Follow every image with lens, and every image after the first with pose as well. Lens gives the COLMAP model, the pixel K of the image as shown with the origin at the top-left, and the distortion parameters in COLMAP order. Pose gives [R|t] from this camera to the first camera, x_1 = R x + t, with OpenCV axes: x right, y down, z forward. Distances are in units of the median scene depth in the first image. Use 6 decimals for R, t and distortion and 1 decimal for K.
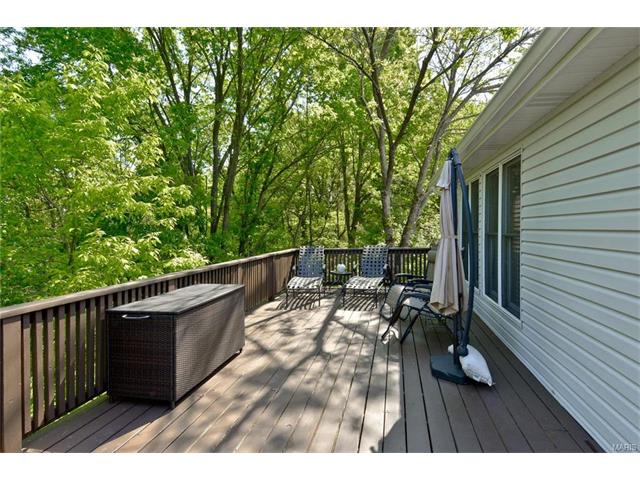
lens RADIAL K [[333.4, 0, 320.0], [0, 333.4, 240.0], [0, 0, 1]] dist [0.026328, -0.000253]
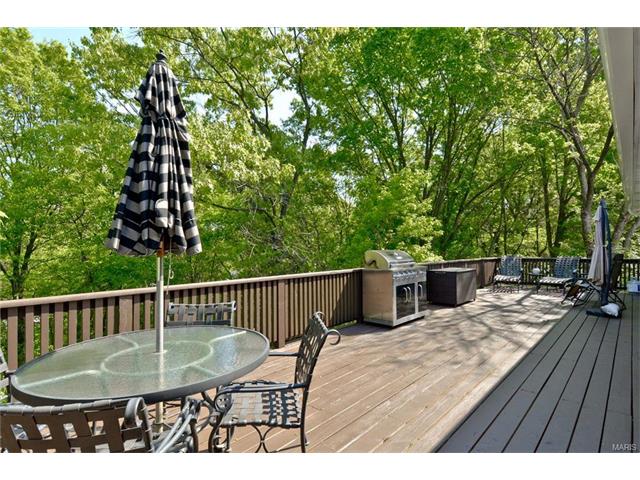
lens RADIAL K [[333.4, 0, 320.0], [0, 333.4, 240.0], [0, 0, 1]] dist [0.026328, -0.000253]
pose [[0.866052, 0.006917, -0.499906, -0.008641], [-0.031534, 0.998669, -0.040811, 0.021786], [0.498959, 0.051109, 0.865117, -0.374610]]
